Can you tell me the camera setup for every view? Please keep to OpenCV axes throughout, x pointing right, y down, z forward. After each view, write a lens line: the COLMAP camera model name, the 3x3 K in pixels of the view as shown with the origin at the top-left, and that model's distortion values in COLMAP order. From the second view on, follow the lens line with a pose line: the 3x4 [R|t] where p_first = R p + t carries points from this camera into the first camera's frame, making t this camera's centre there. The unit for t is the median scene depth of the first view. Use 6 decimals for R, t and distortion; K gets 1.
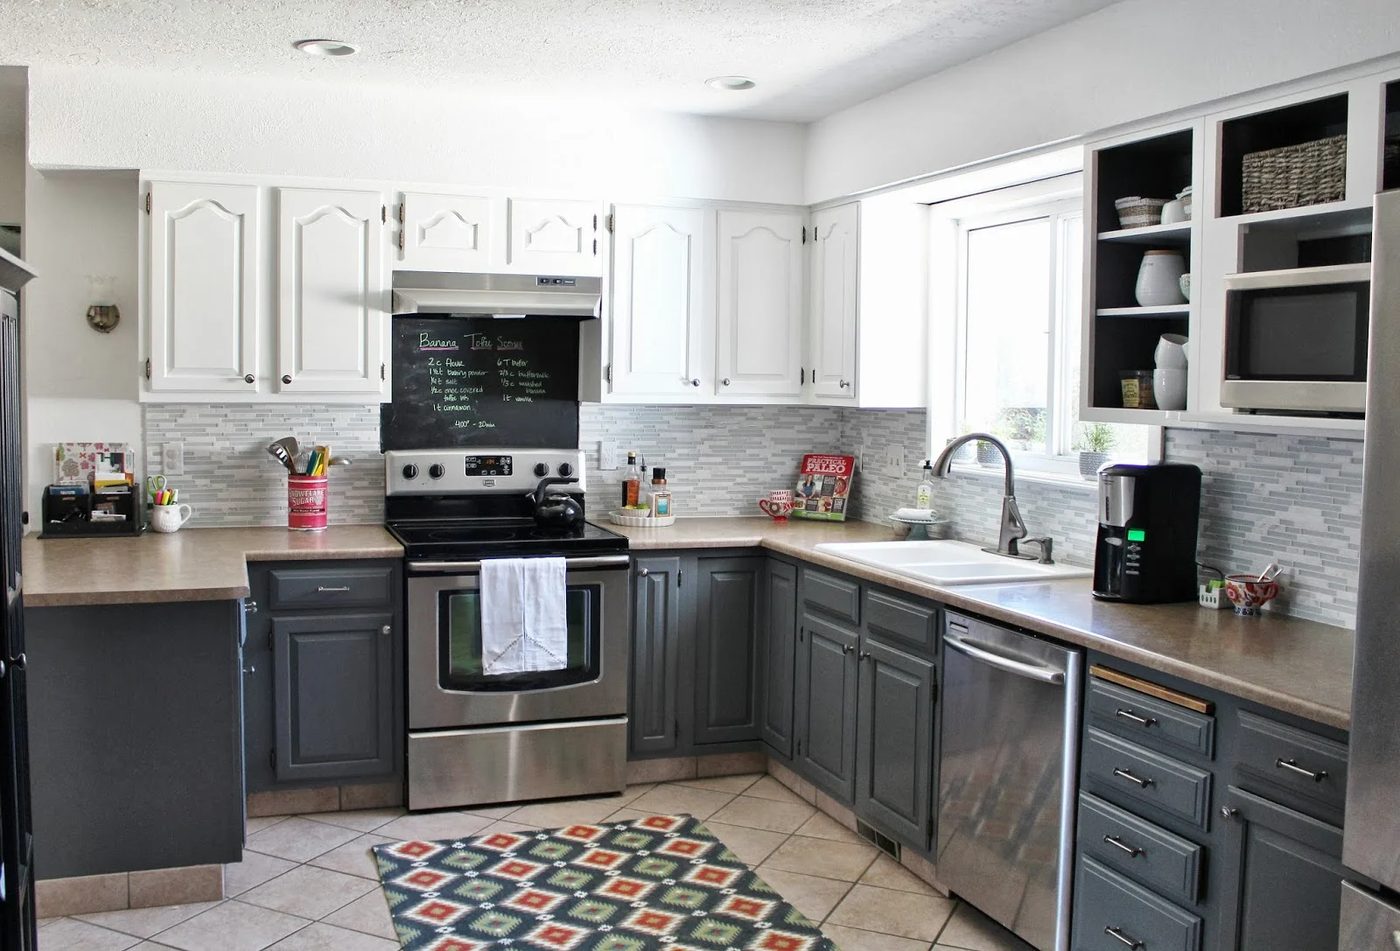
lens RADIAL K [[1358.5, 0, 670.0], [0, 1358.5, 449.2], [0, 0, 1]] dist [-0.097688, 0.015502]
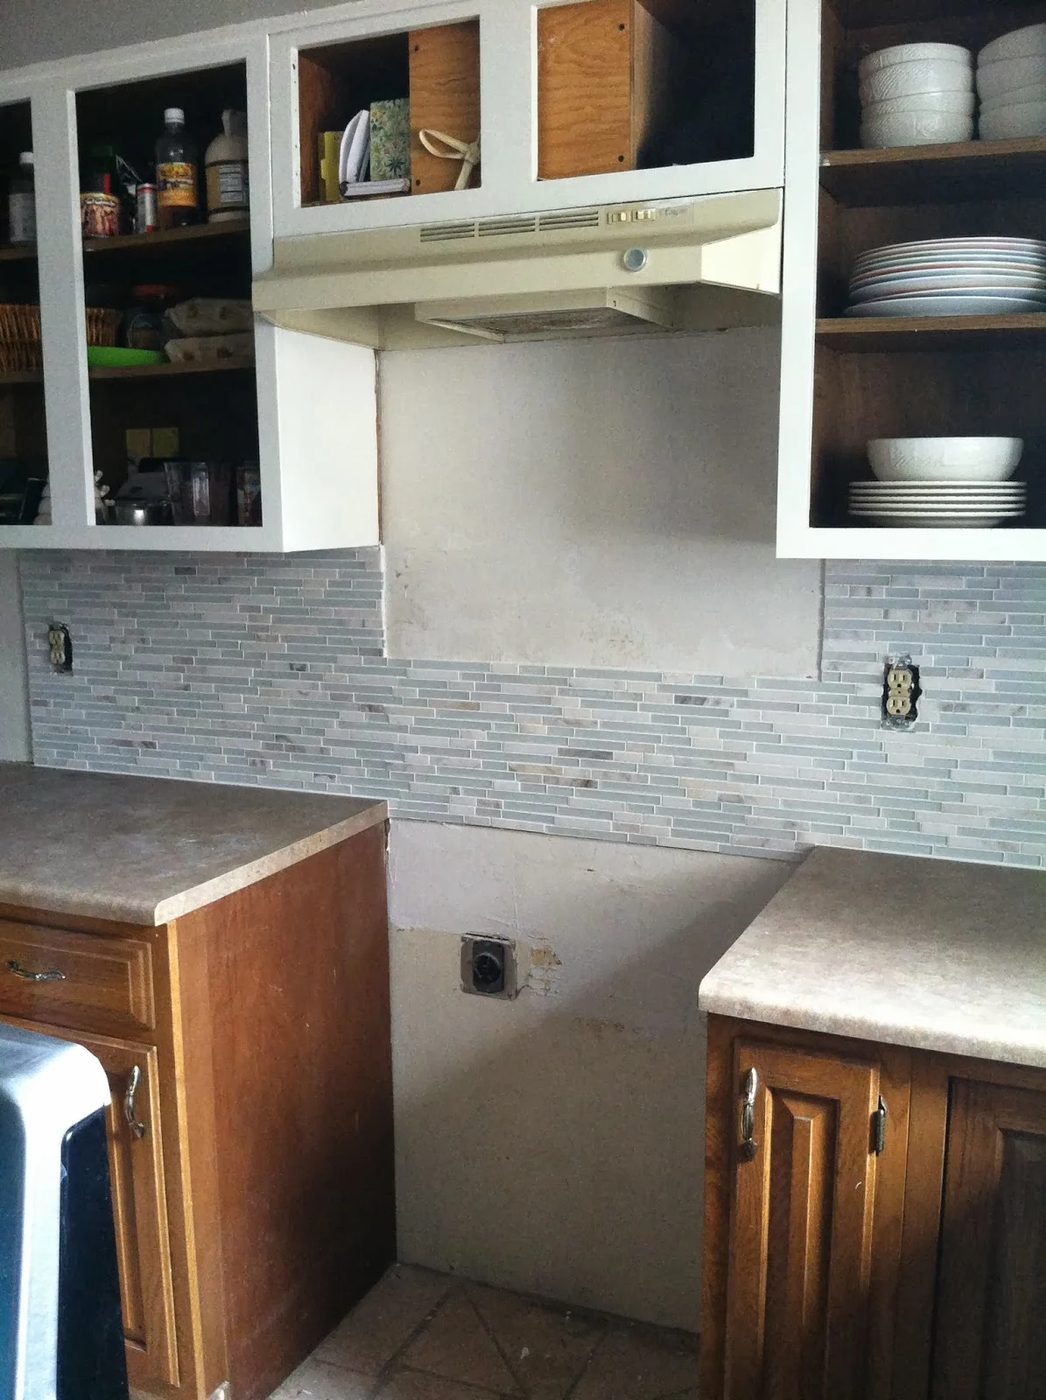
lens RADIAL K [[1335.5, 0, 523.0], [0, 1335.5, 700.0], [0, 0, 1]] dist [-0.008249, -0.010702]
pose [[0.726264, 0.088915, -0.681641, 0.142987], [-0.023833, 0.994260, 0.104300, -0.031997], [0.687002, -0.059503, 0.724215, 0.705671]]
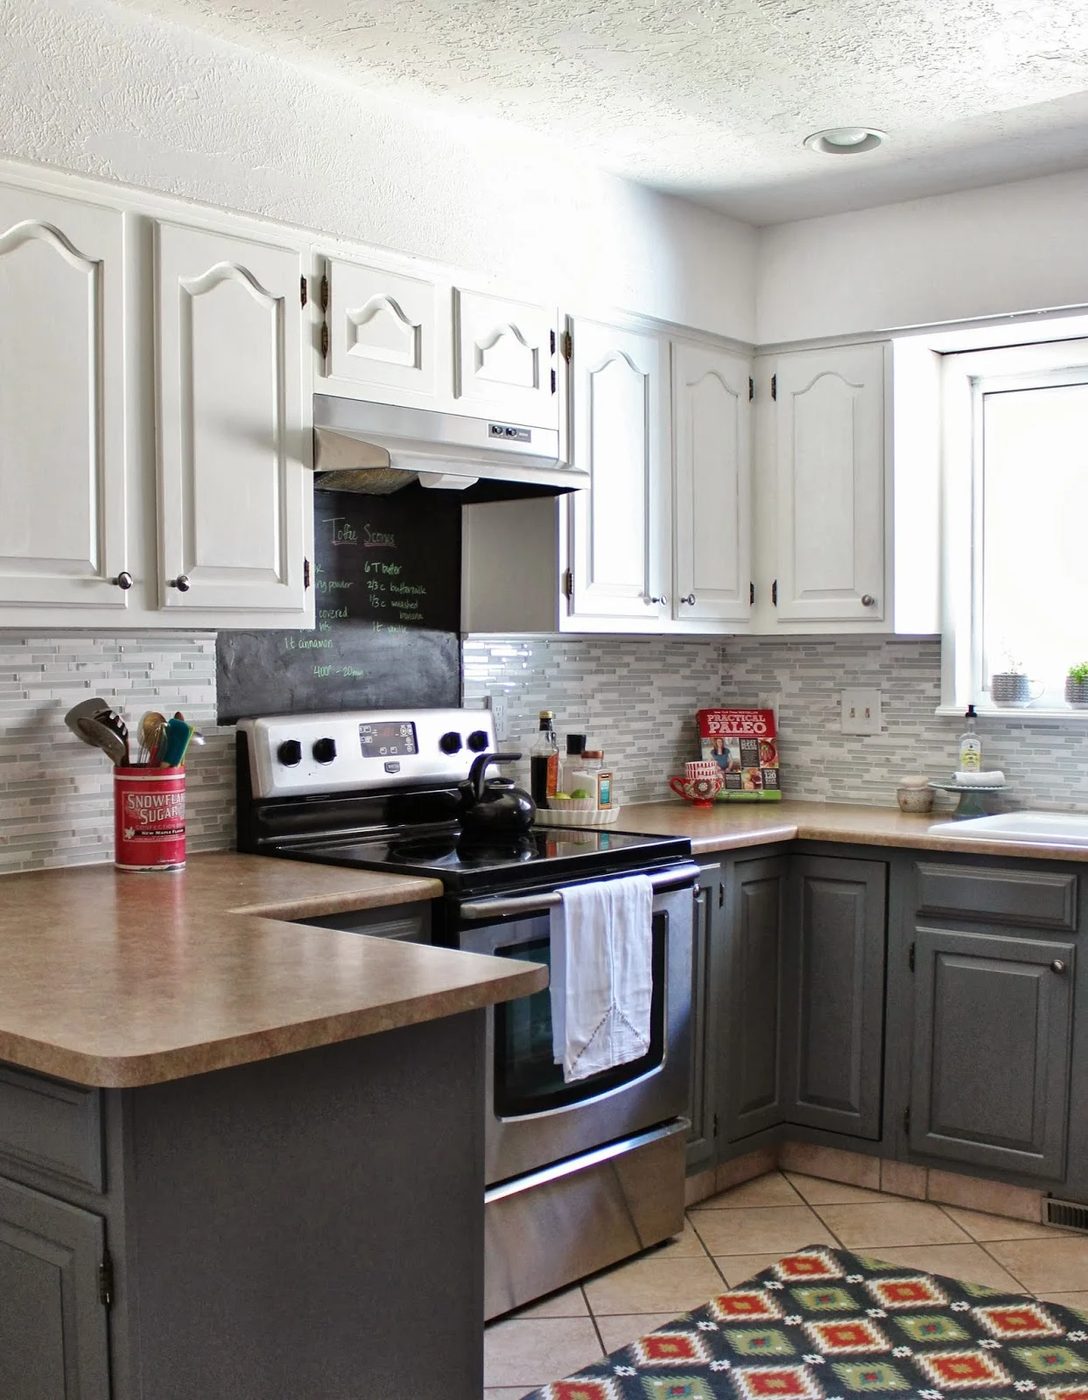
lens RADIAL K [[1700.0, 0, 540.8], [0, 1700.0, 783.2], [0, 0, 1]] dist [-0.119771, 0.023667]
pose [[0.856232, -0.053875, 0.513775, -0.469611], [0.041578, 0.998507, 0.035413, 0.008133], [-0.514916, -0.008960, 0.857194, 0.332329]]
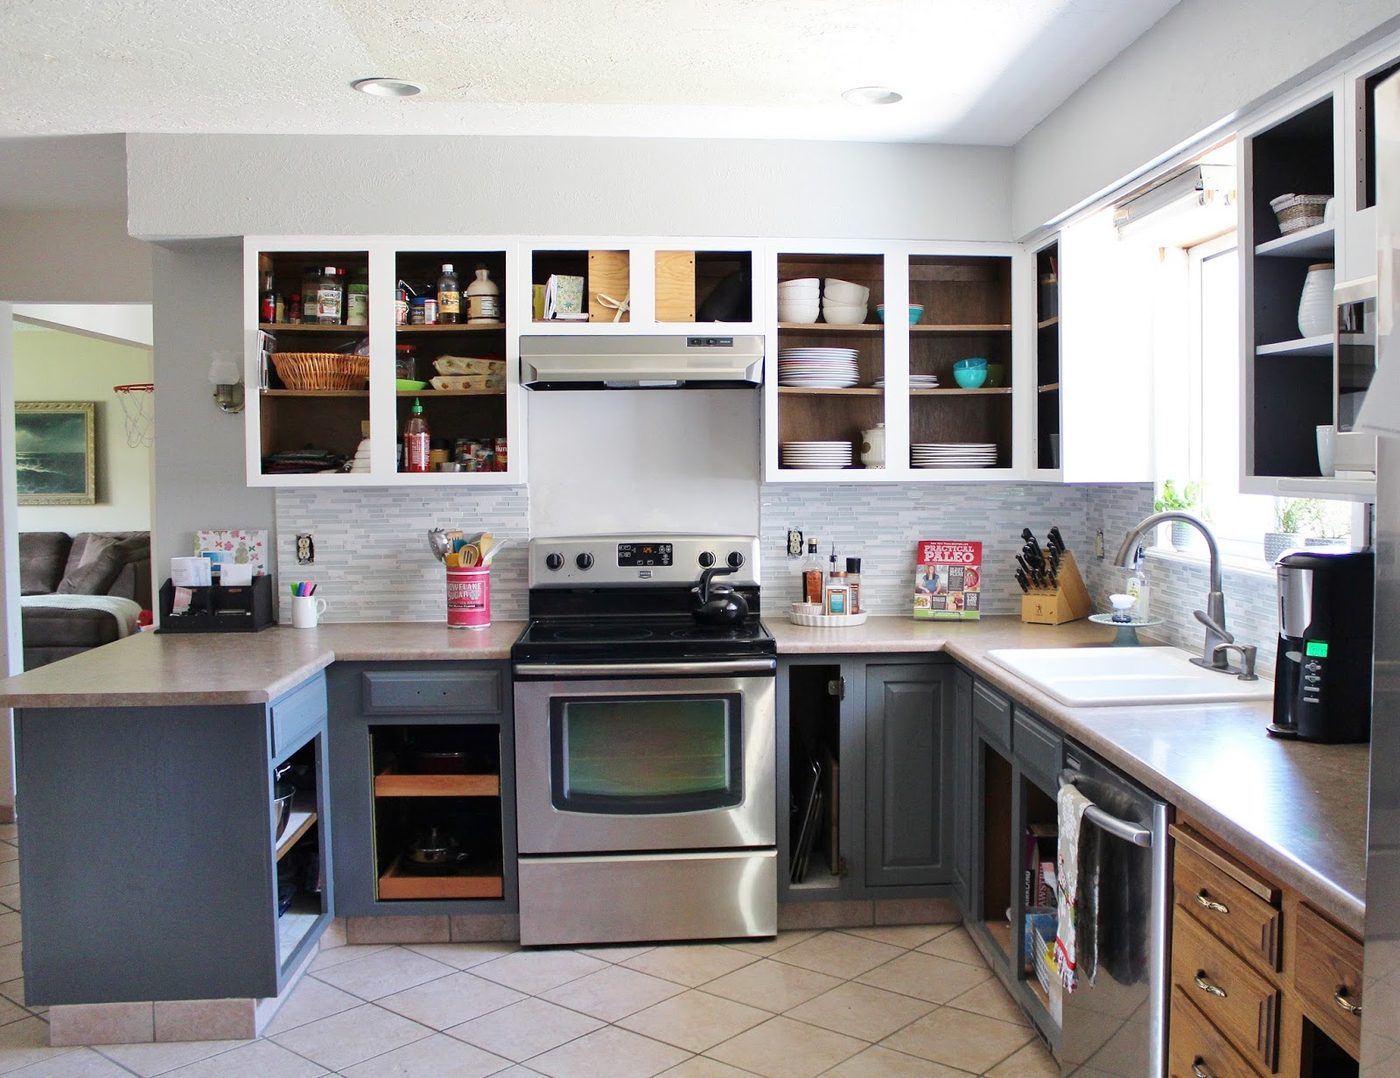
lens RADIAL K [[1466.3, 0, 802.5], [0, 1466.3, 525.3], [0, 0, 1]] dist [-0.077945, 0.033458]
pose [[0.971452, -0.006429, -0.237147, 0.192936], [0.004441, 0.999950, -0.008918, 0.001865], [0.237193, 0.007611, 0.971433, 0.105958]]
